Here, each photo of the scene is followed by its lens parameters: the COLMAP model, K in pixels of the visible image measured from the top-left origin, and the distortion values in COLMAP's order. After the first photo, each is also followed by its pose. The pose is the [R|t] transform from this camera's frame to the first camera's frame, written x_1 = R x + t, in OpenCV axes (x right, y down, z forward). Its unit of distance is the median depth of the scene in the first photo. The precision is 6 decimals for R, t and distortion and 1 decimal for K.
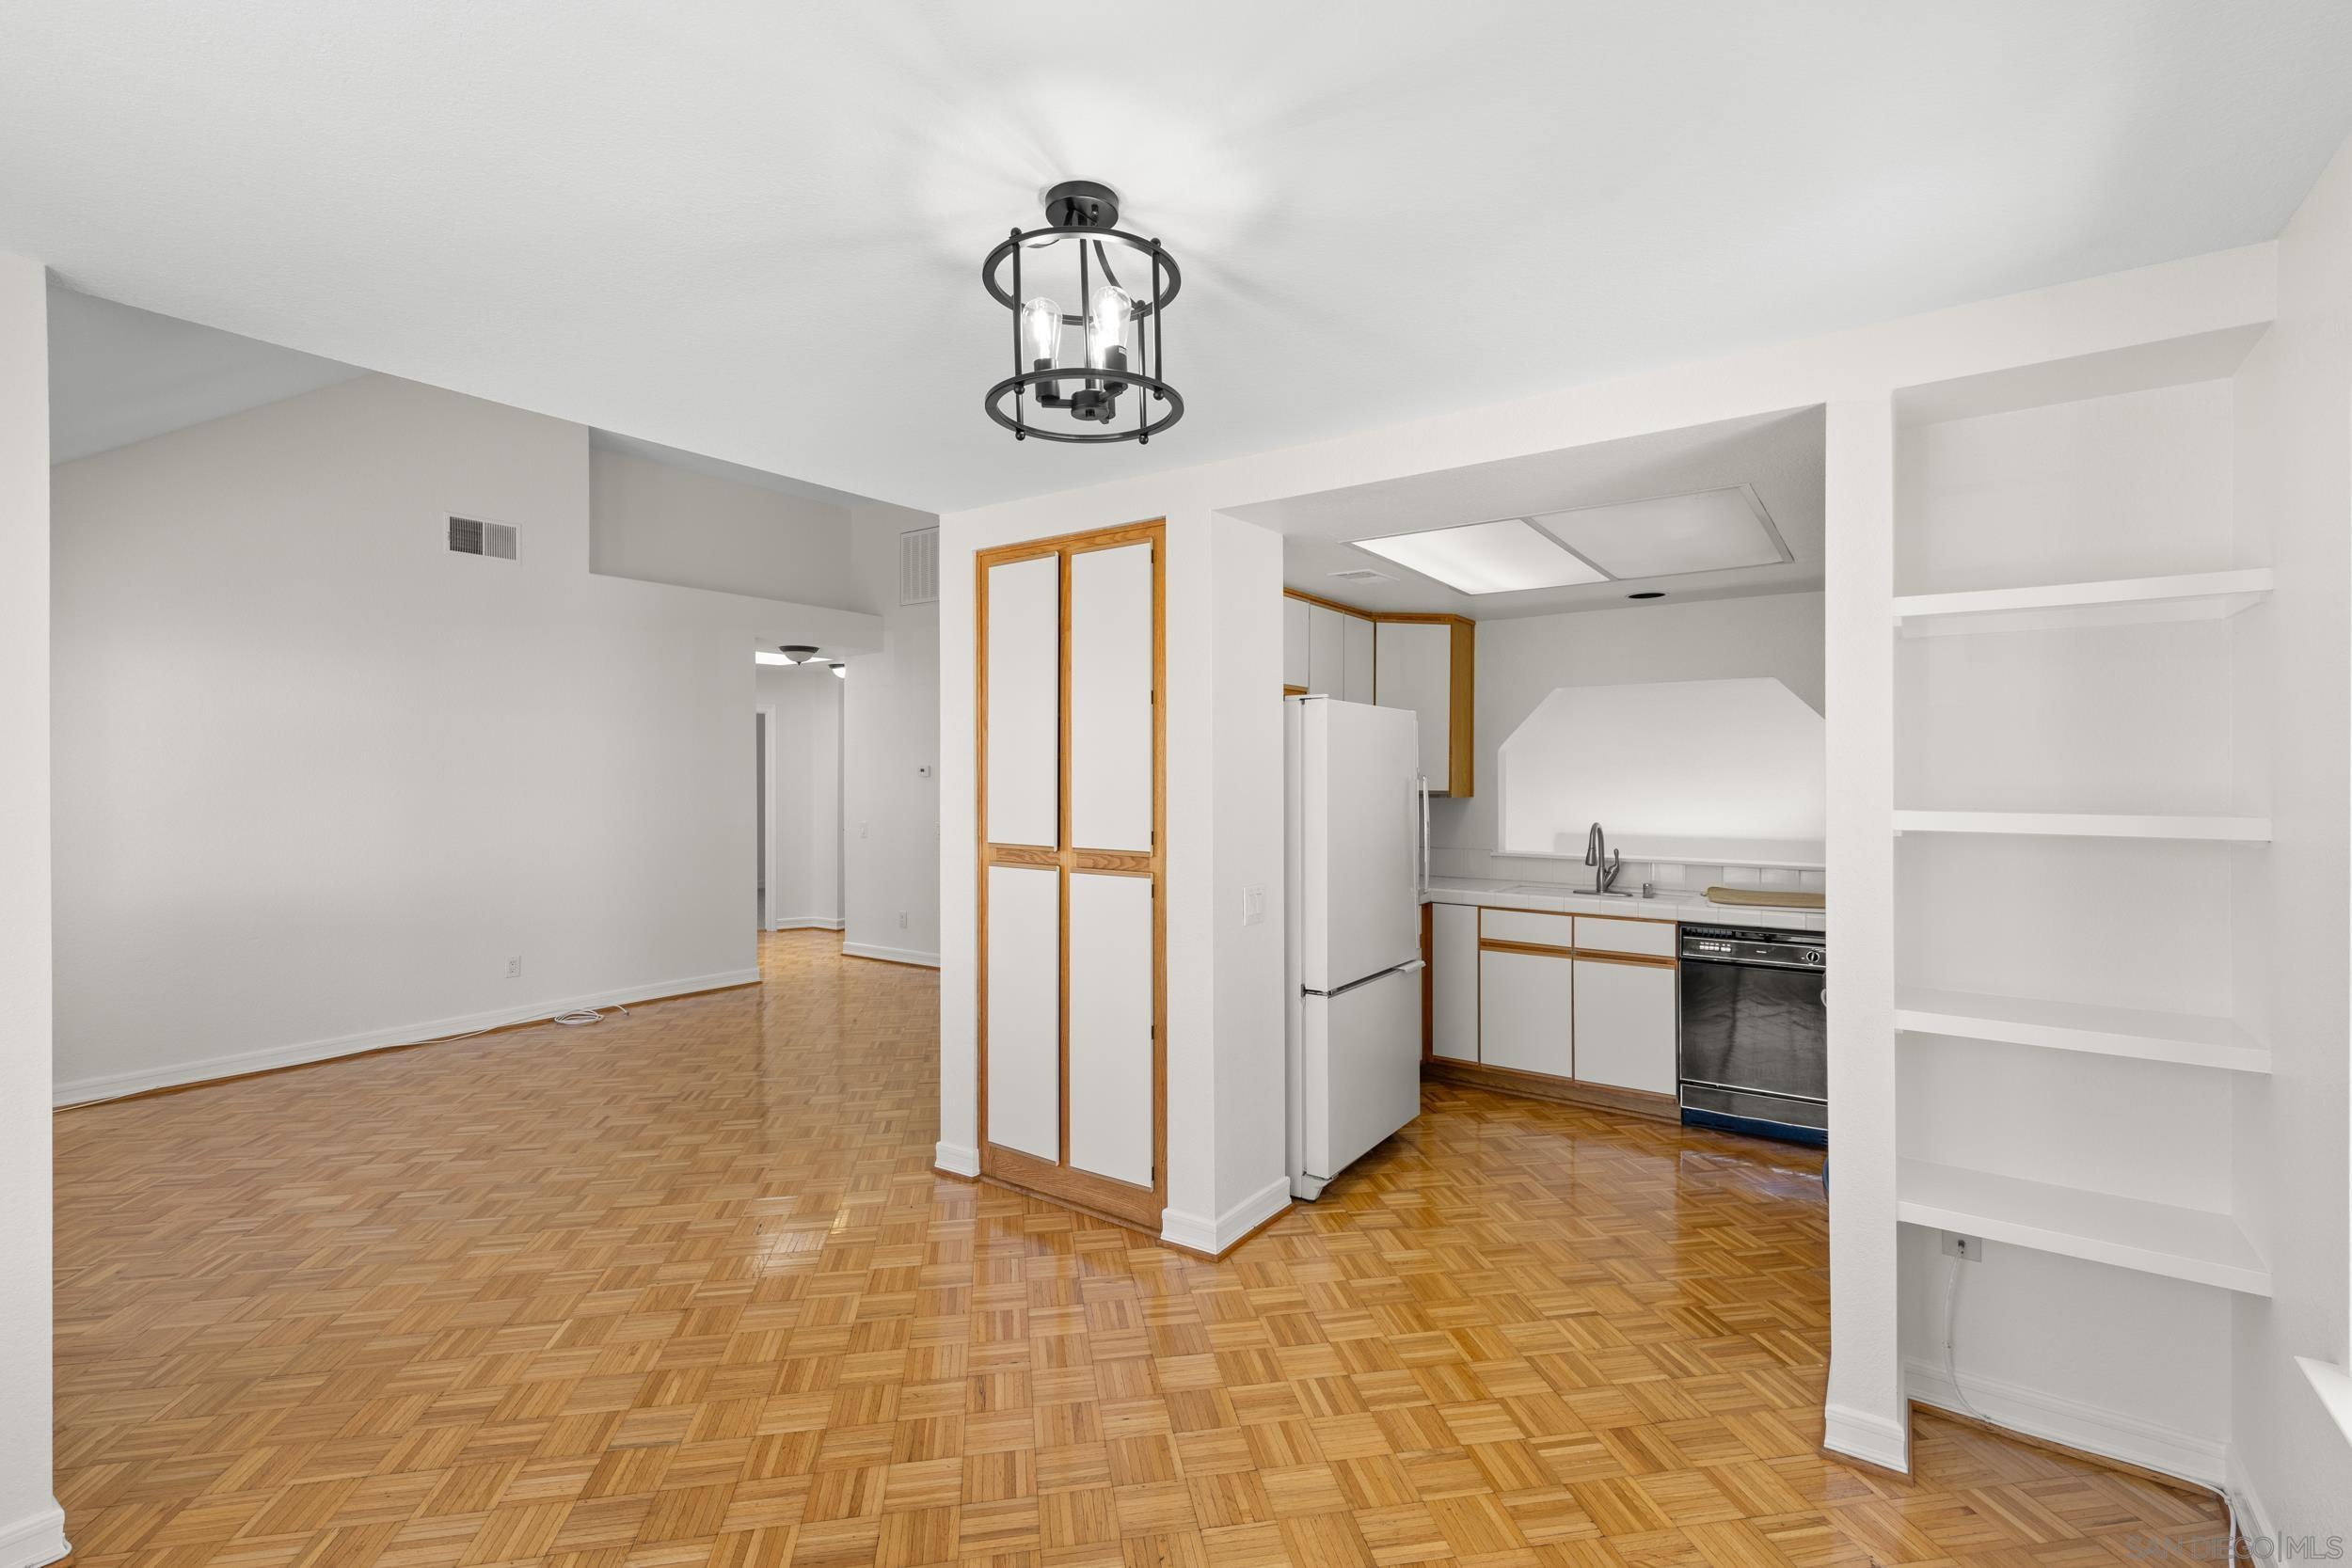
lens RADIAL K [[1054.9, 0, 1174.8], [0, 1054.9, 778.6], [0, 0, 1]] dist [0.008851, -0.001277]
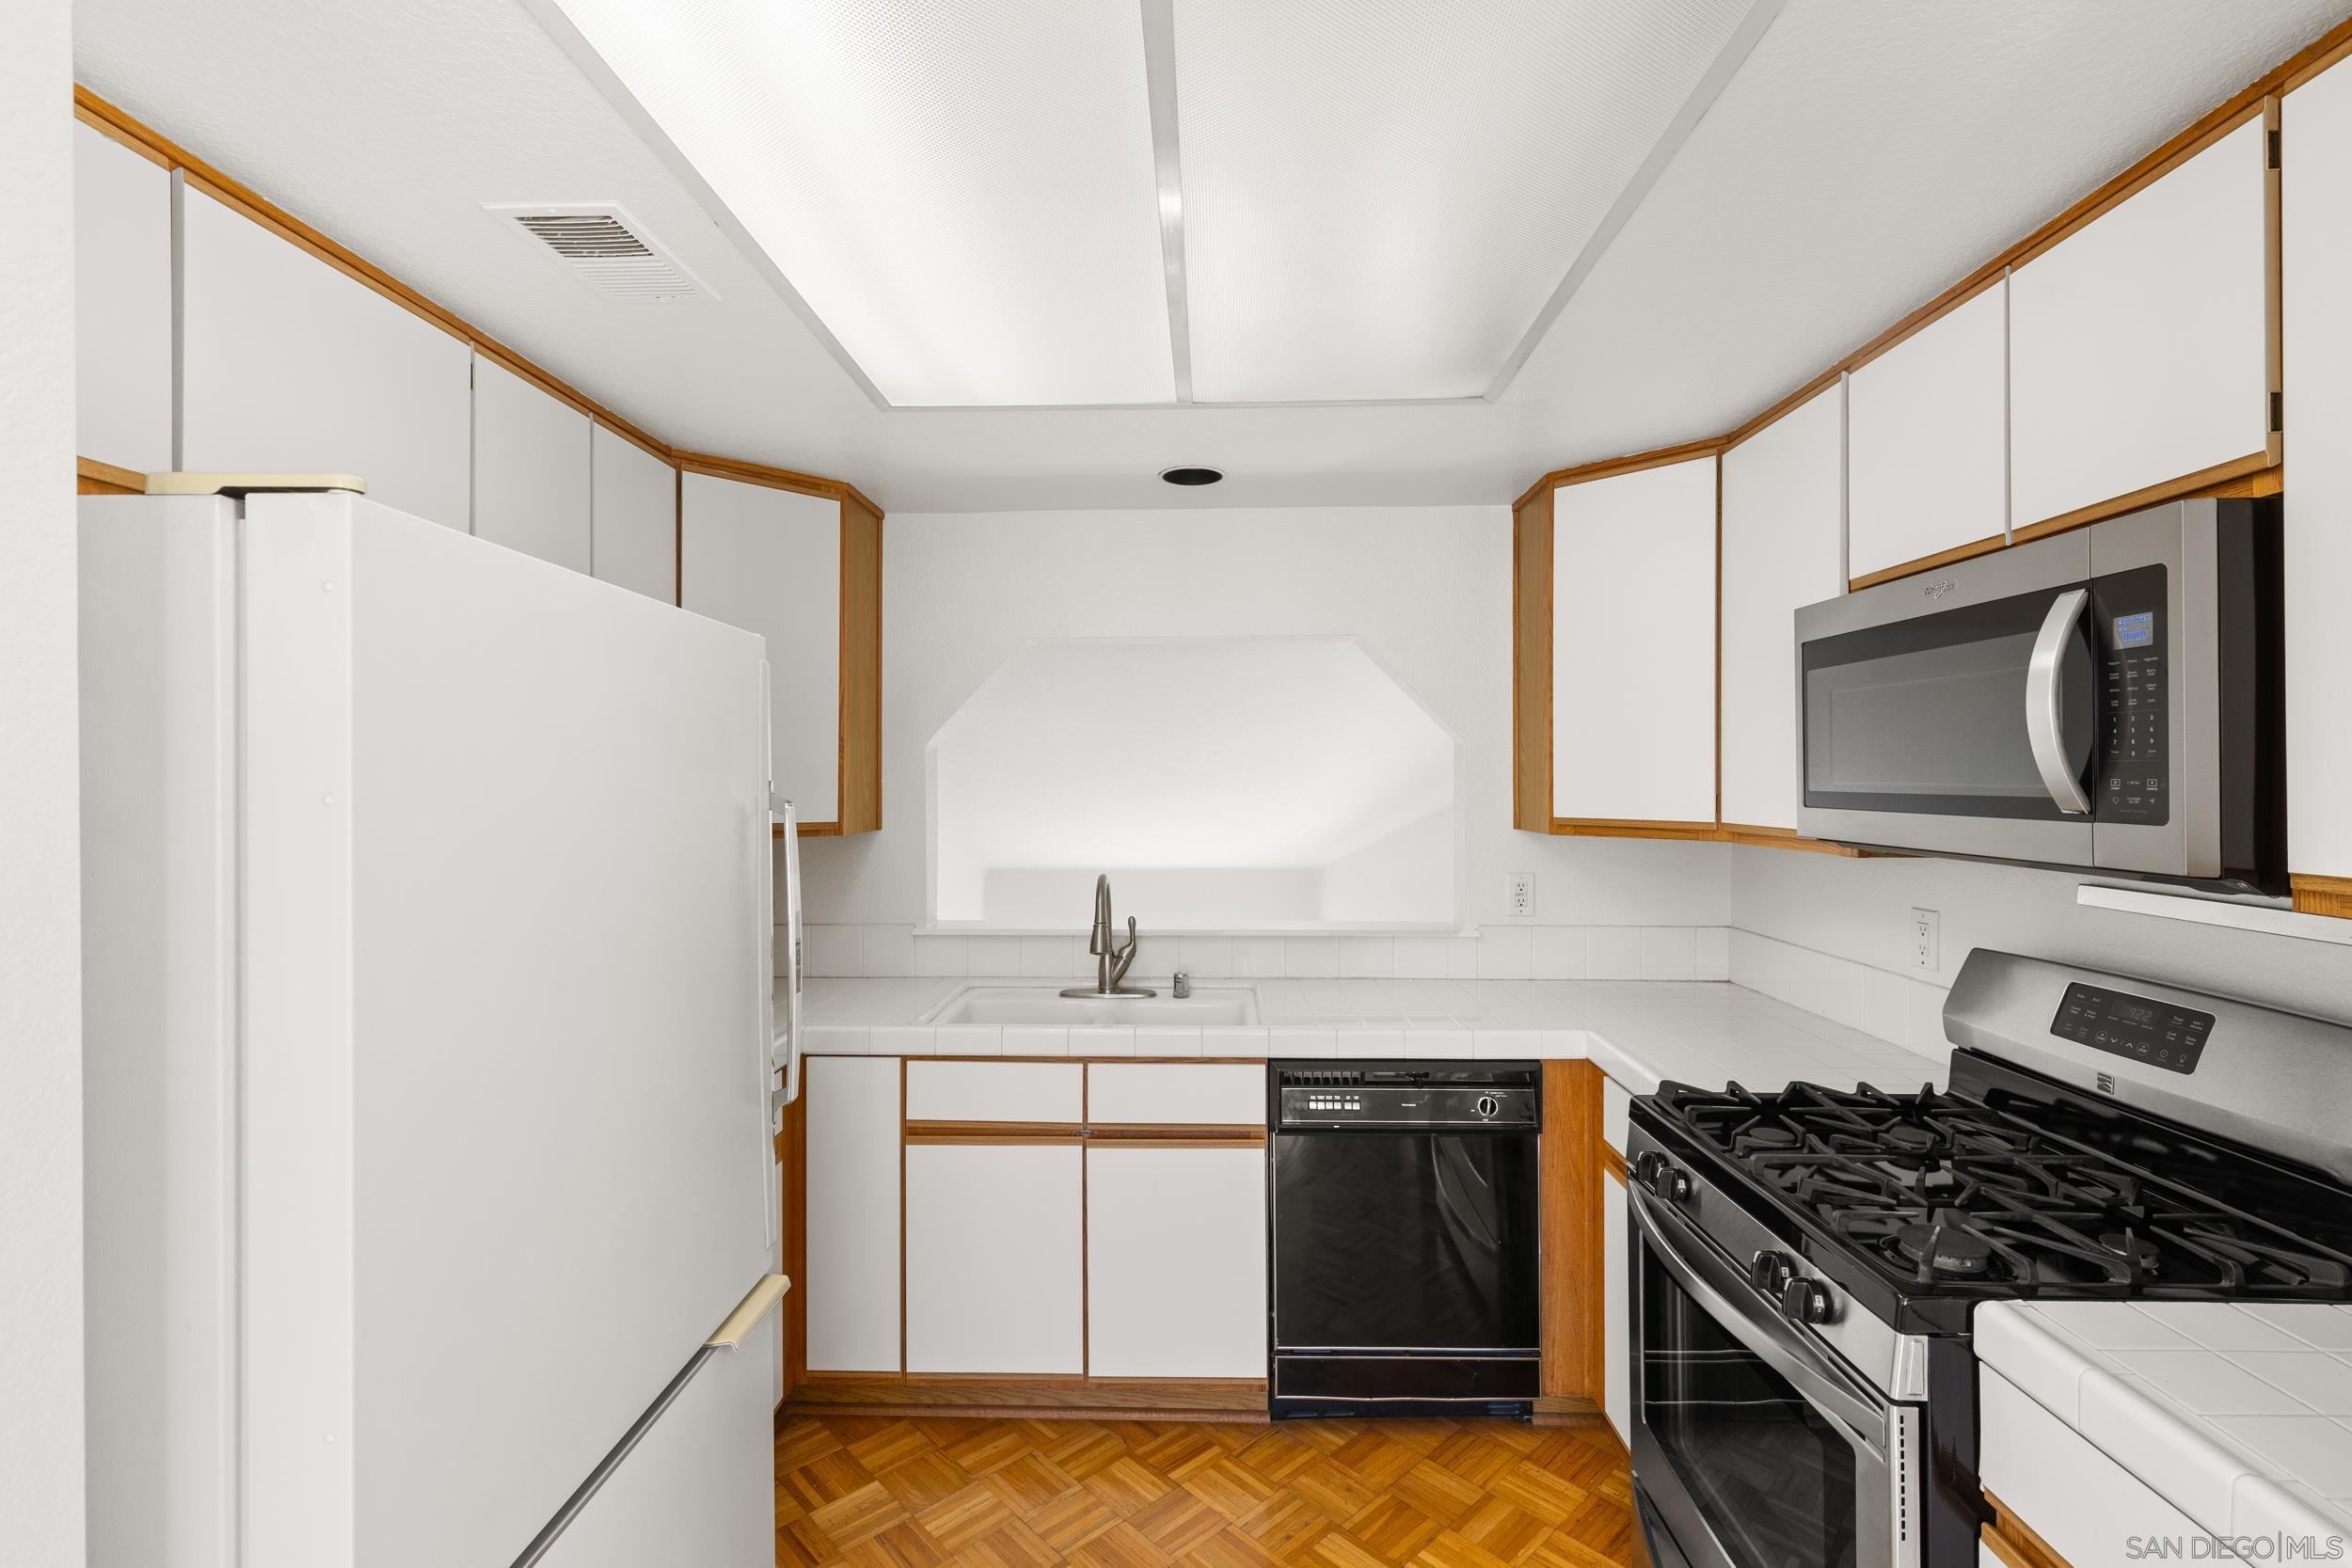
lens RADIAL K [[1054.9, 0, 1192.8], [0, 1054.9, 778.5], [0, 0, 1]] dist [0.008851, -0.001277]
pose [[0.827159, 0.000131, 0.561968, 0.122312], [0.001088, 0.999998, -0.001835, -0.008791], [-0.561967, 0.002130, 0.827157, 0.515132]]
